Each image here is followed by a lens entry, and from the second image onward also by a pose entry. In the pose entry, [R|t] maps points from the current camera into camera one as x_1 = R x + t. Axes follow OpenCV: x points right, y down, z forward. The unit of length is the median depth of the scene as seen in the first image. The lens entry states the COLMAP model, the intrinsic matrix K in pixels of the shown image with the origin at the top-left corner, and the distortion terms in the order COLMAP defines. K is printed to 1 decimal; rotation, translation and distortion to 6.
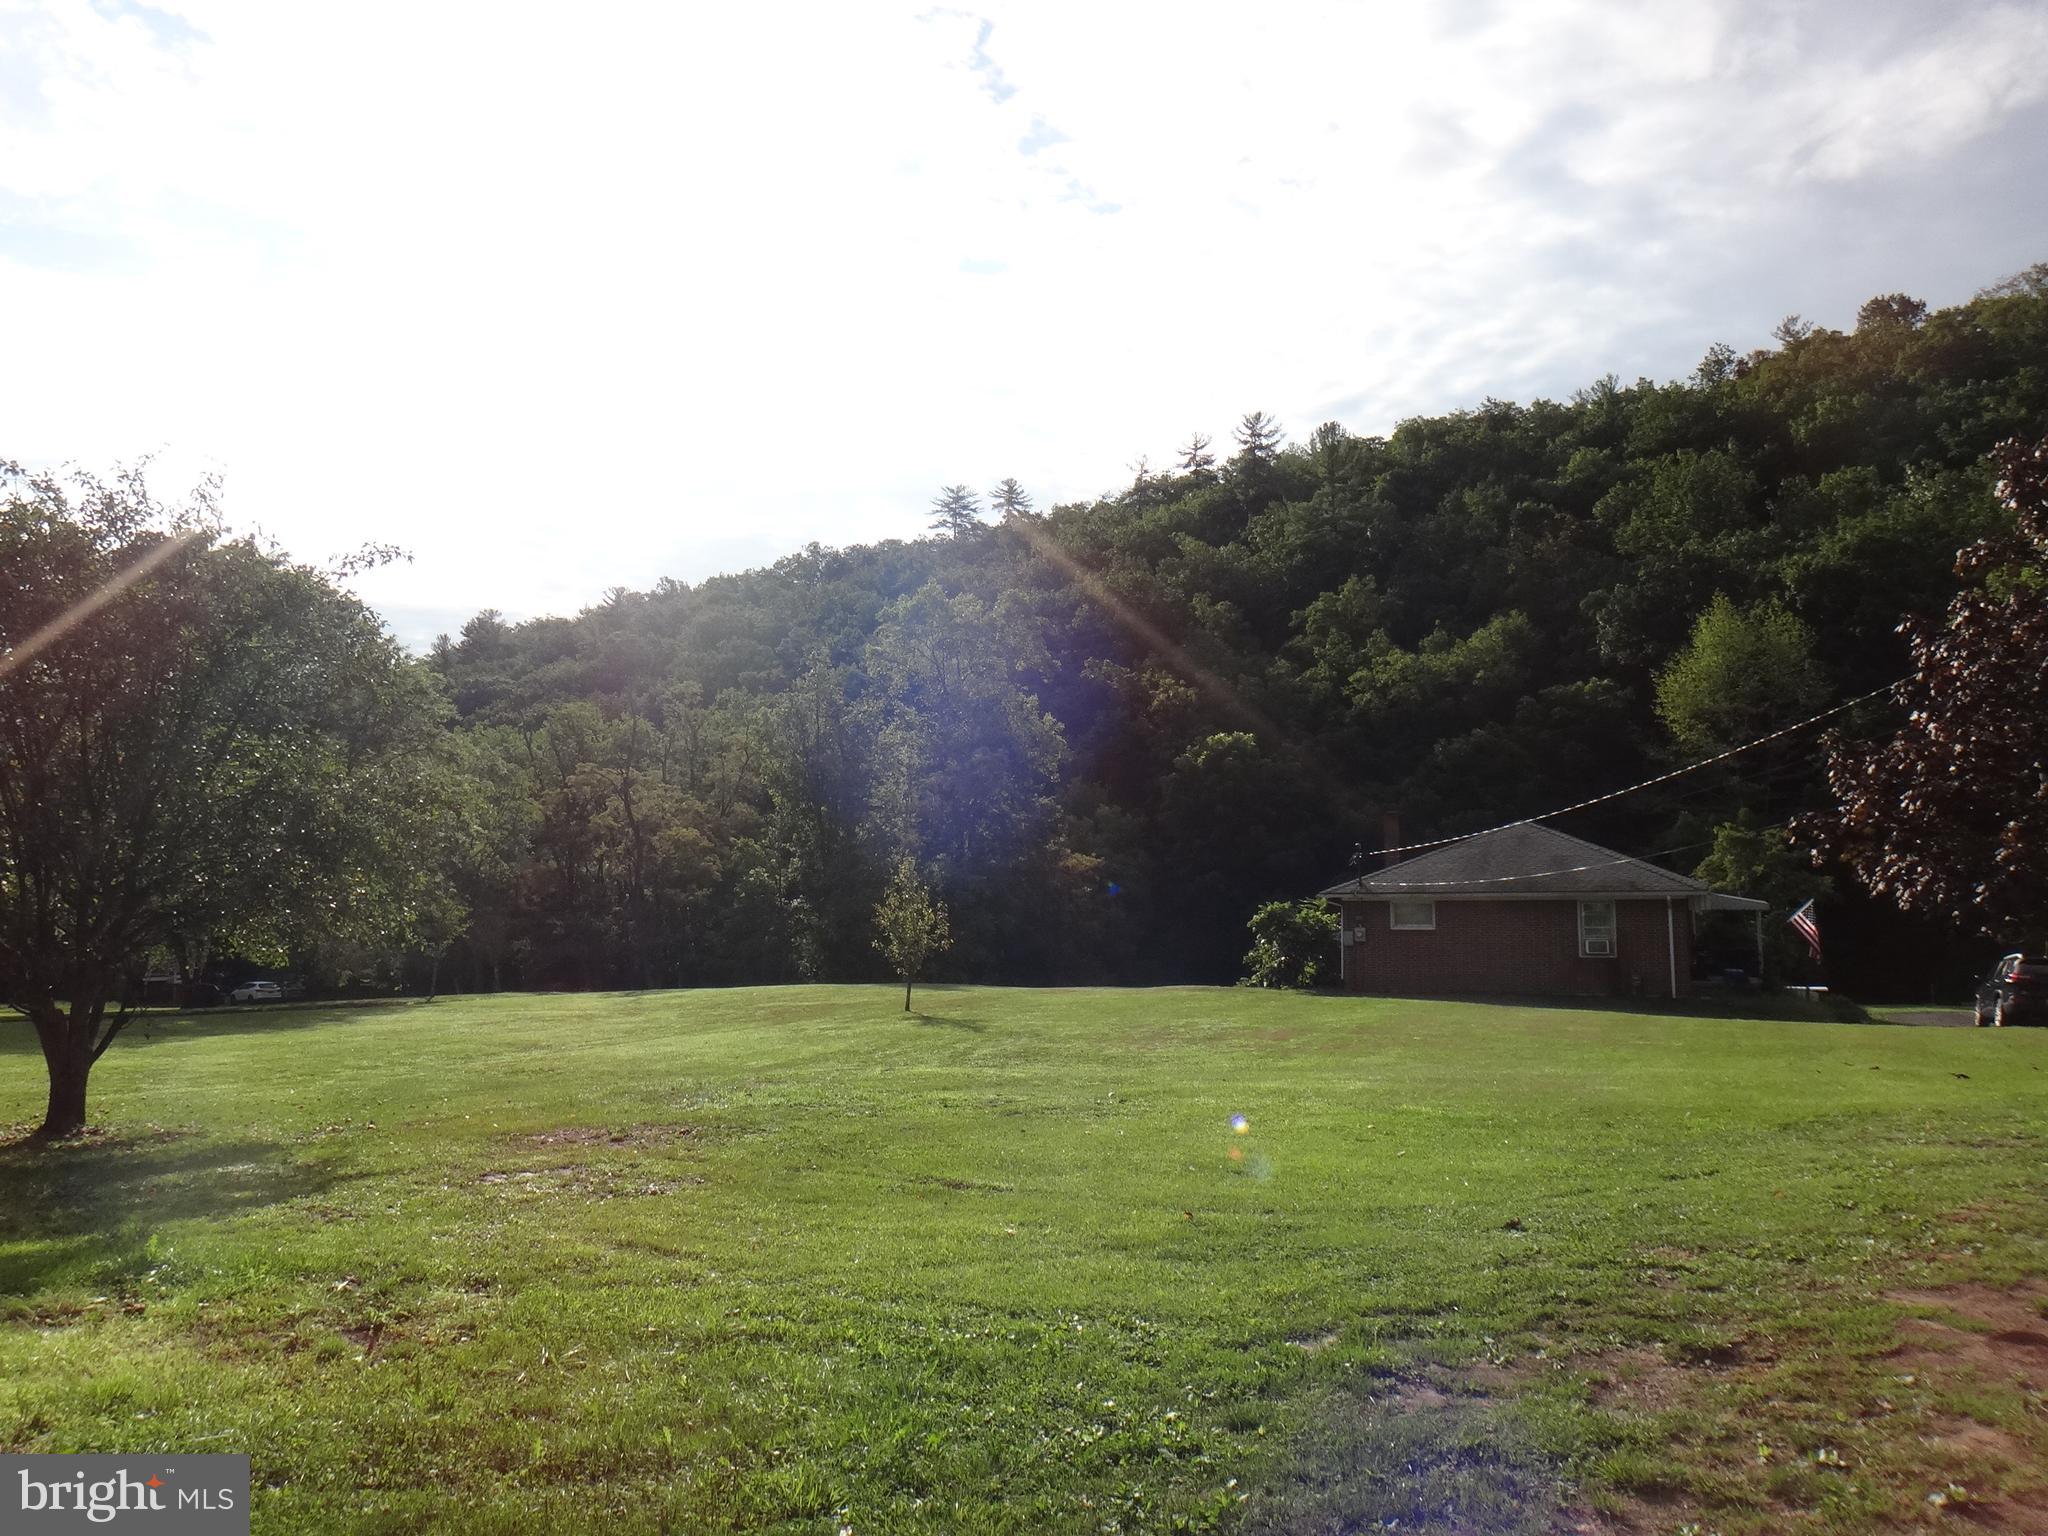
lens RADIAL K [[1409.1, 0, 1016.0], [0, 1409.1, 773.7], [0, 0, 1]] dist [-0.061063, 0.006622]
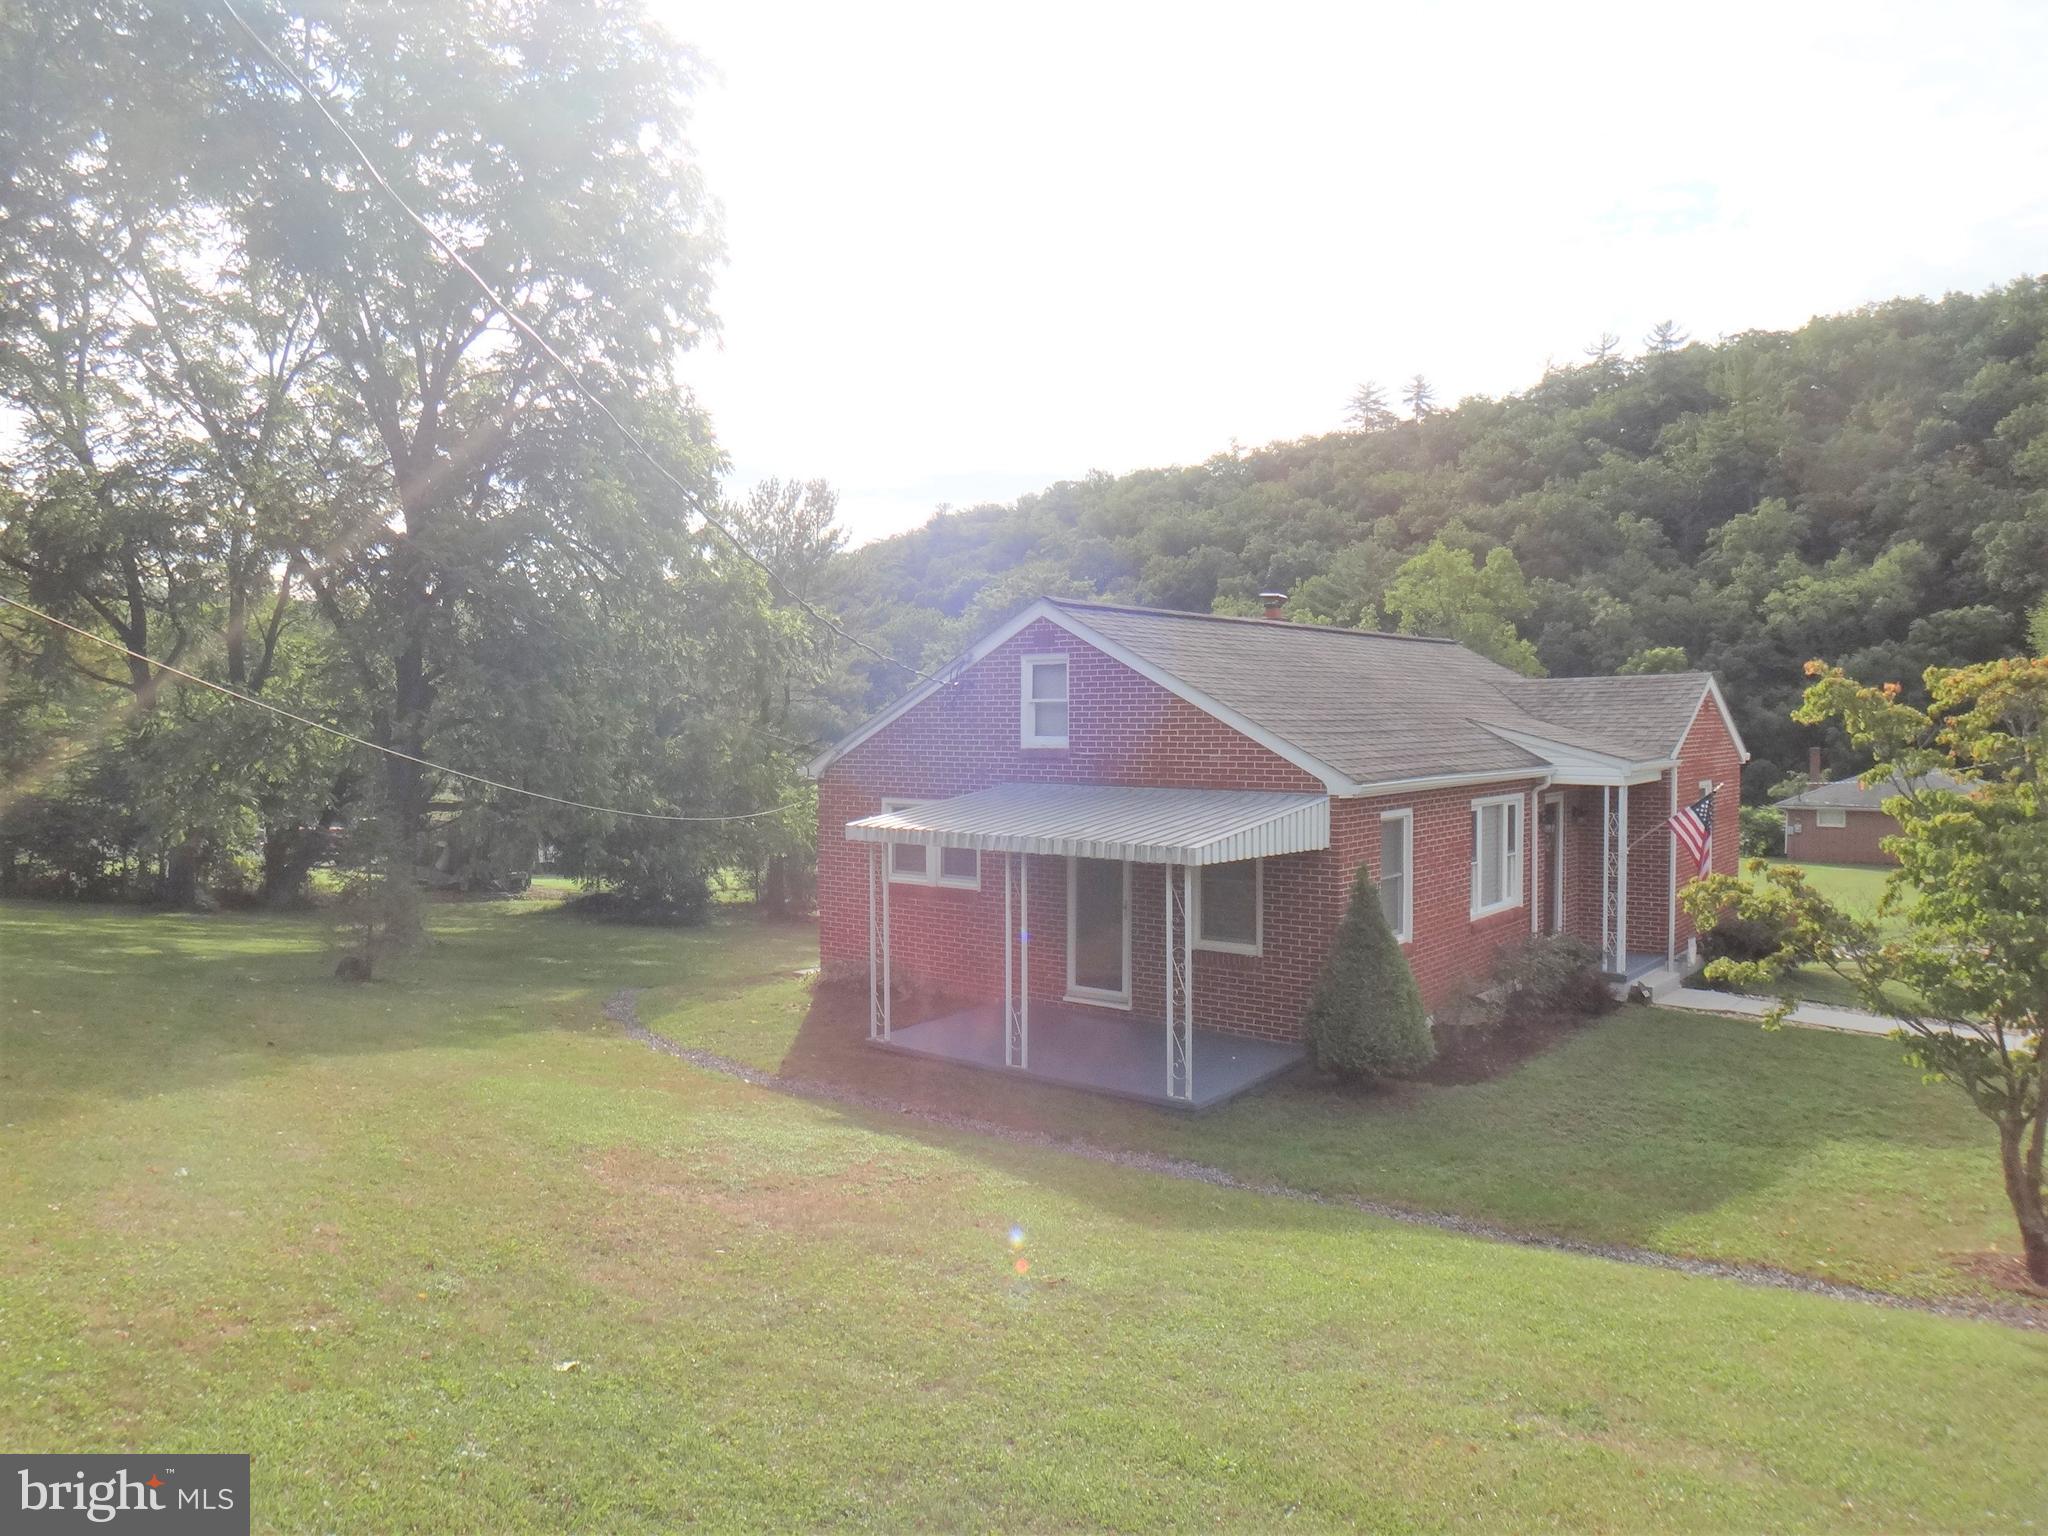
lens RADIAL K [[1409.1, 0, 1010.4], [0, 1409.1, 786.8], [0, 0, 1]] dist [-0.061063, 0.006622]
pose [[0.972045, 0.009378, -0.234607, -0.172403], [0.019822, 0.992357, 0.121799, -0.093418], [0.233956, -0.123045, 0.964430, -0.499995]]
